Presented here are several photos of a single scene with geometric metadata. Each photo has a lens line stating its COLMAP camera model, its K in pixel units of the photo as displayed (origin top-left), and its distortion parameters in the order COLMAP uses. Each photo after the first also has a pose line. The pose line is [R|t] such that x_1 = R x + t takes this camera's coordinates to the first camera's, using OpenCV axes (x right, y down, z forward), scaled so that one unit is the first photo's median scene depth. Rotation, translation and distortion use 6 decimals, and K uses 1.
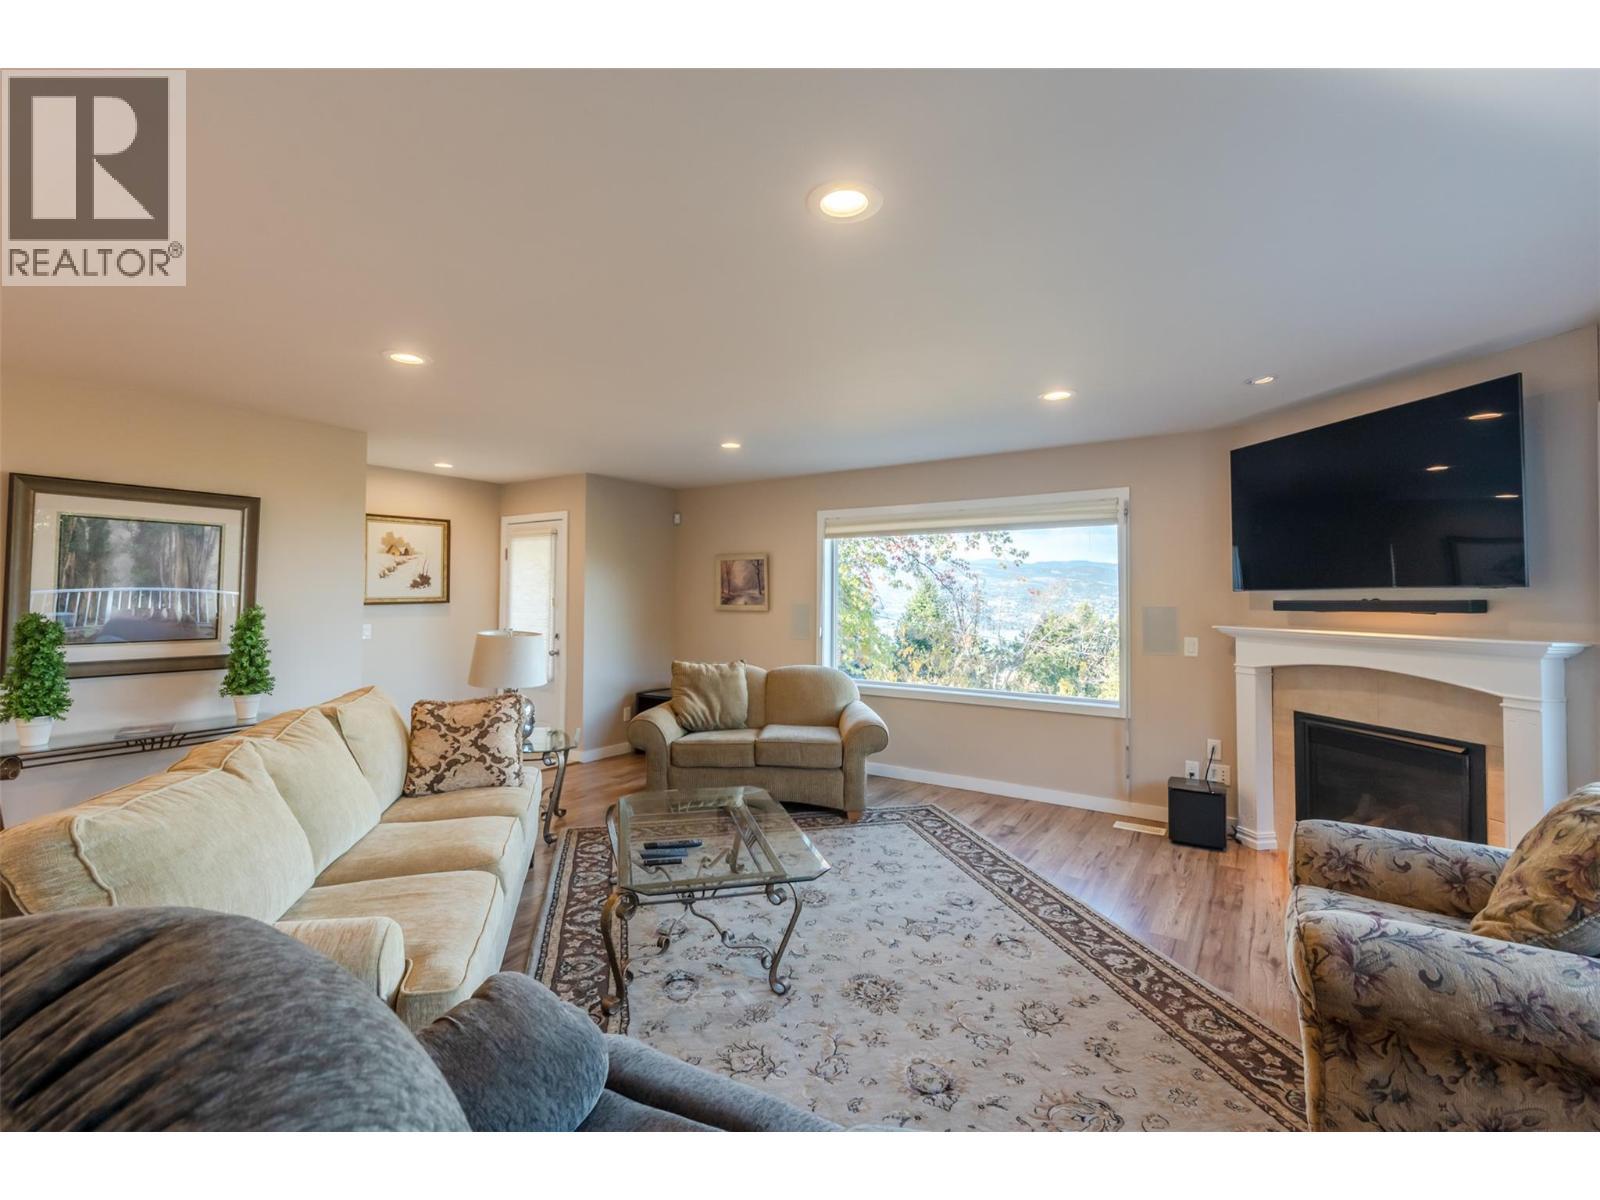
lens RADIAL K [[710.9, 0, 803.9], [0, 710.9, 577.0], [0, 0, 1]] dist [-0.000567, 0.000297]
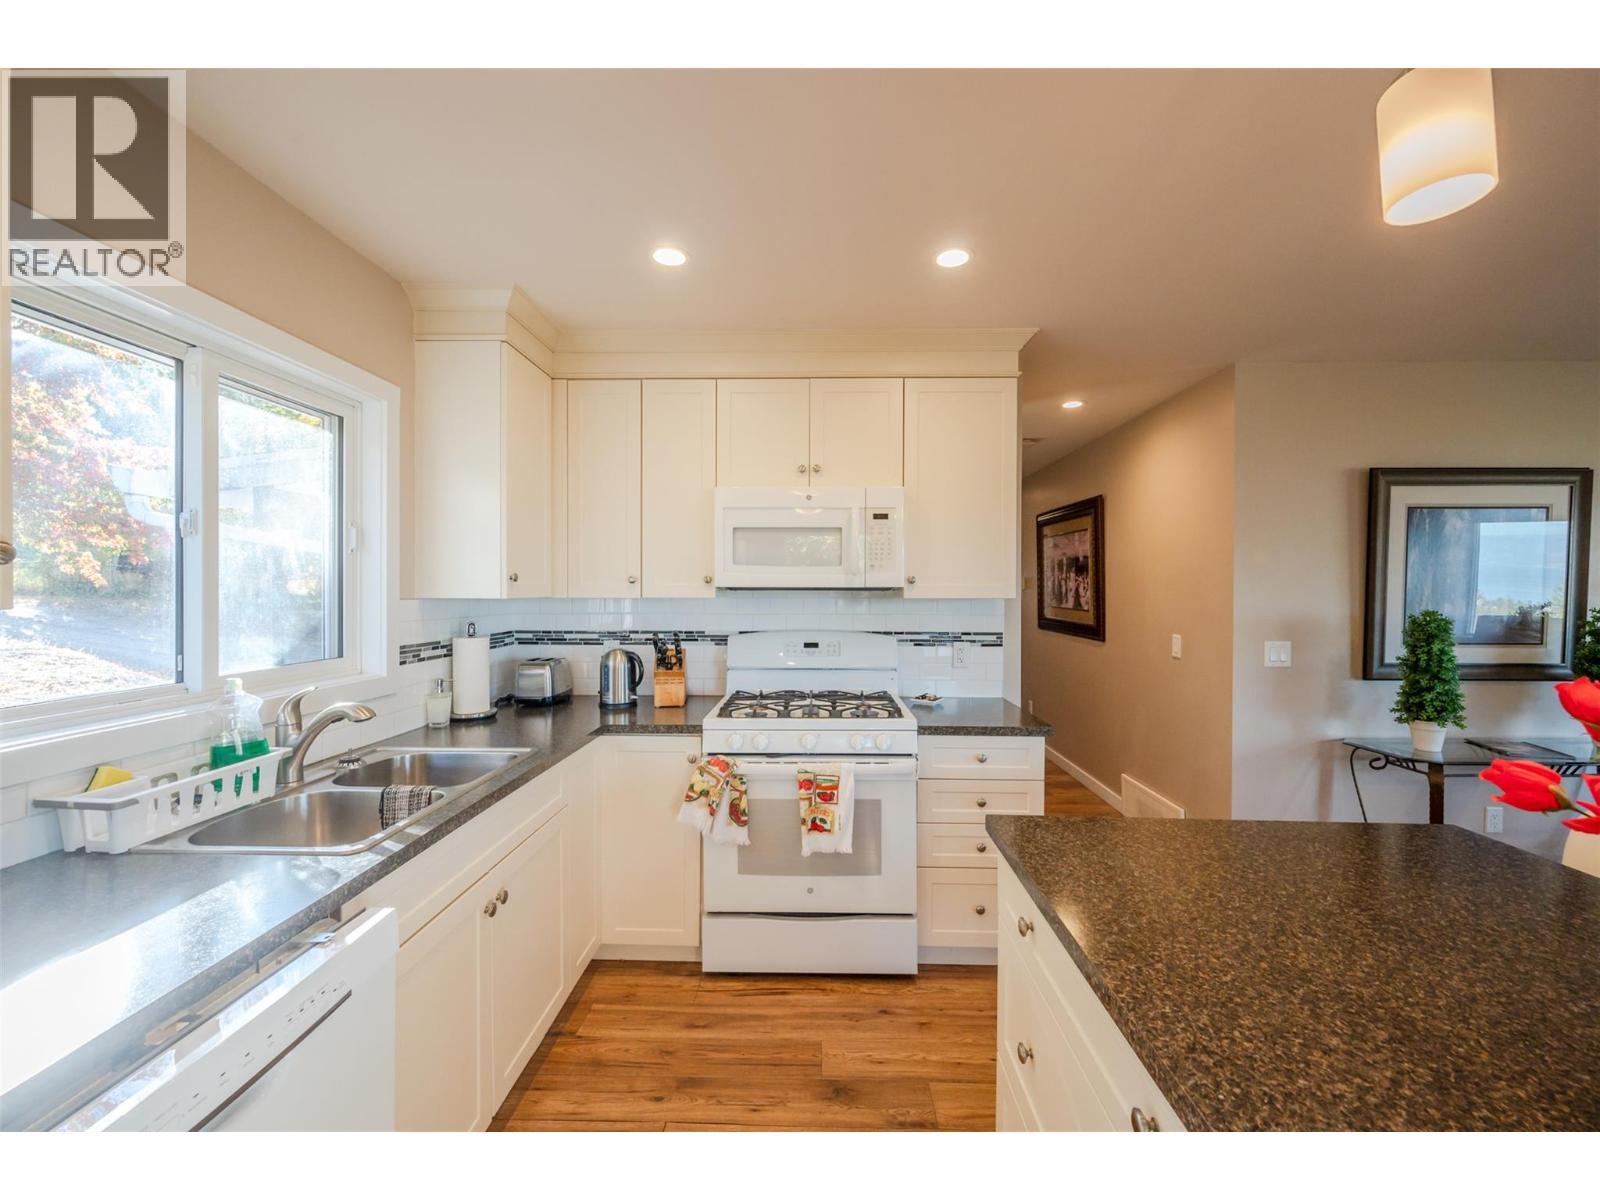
lens RADIAL K [[634.9, 0, 787.0], [0, 634.9, 595.1], [0, 0, 1]] dist [-0.001146, -0.000280]
pose [[0.534247, 0.003906, -0.845319, -0.665630], [0.024036, 0.999515, 0.019809, -0.005754], [0.844986, -0.030901, 0.533894, -0.127391]]
